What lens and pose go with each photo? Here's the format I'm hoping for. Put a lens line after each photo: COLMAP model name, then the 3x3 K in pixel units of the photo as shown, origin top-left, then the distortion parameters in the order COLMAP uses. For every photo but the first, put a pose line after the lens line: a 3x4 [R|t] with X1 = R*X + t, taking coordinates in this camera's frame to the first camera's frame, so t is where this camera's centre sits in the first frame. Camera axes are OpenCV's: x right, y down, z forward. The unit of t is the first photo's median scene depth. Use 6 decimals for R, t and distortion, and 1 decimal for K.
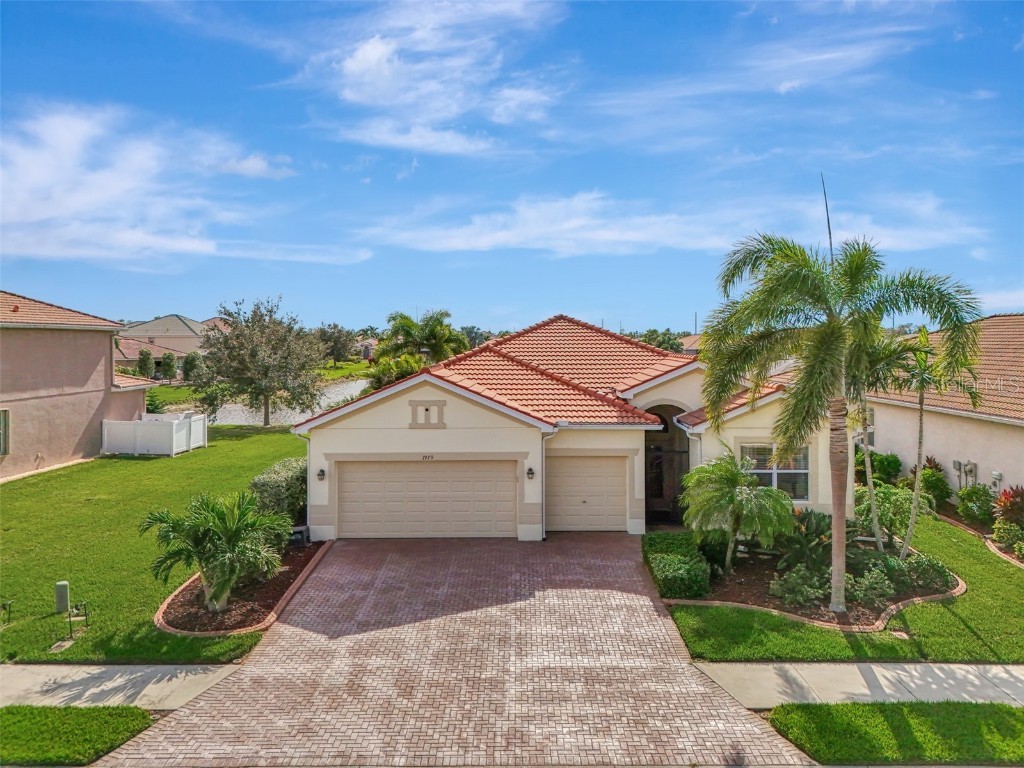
lens RADIAL K [[758.7, 0, 516.1], [0, 758.7, 354.6], [0, 0, 1]] dist [0.065466, -0.057736]
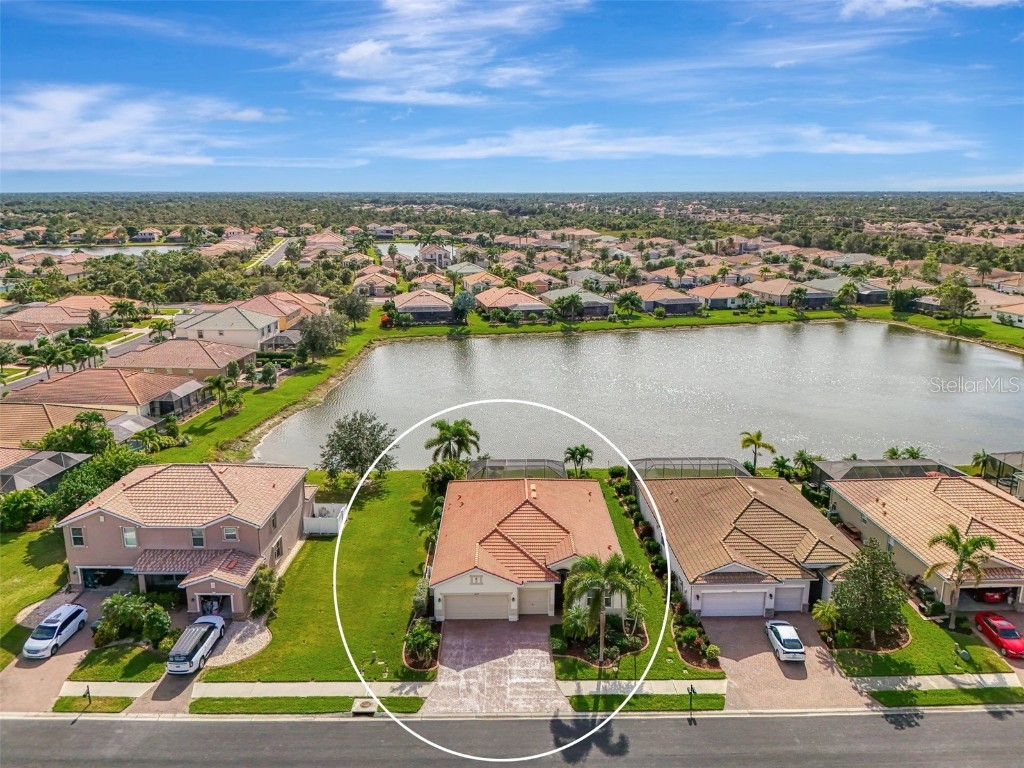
lens RADIAL K [[760.6, 0, 512.0], [0, 760.6, 384.0], [0, 0, 1]] dist [0.068655, -0.062450]
pose [[0.999900, -0.001801, 0.014012, -0.031374], [-0.001402, 0.974300, 0.225248, -1.650118], [-0.014058, -0.225246, 0.974201, -2.073808]]
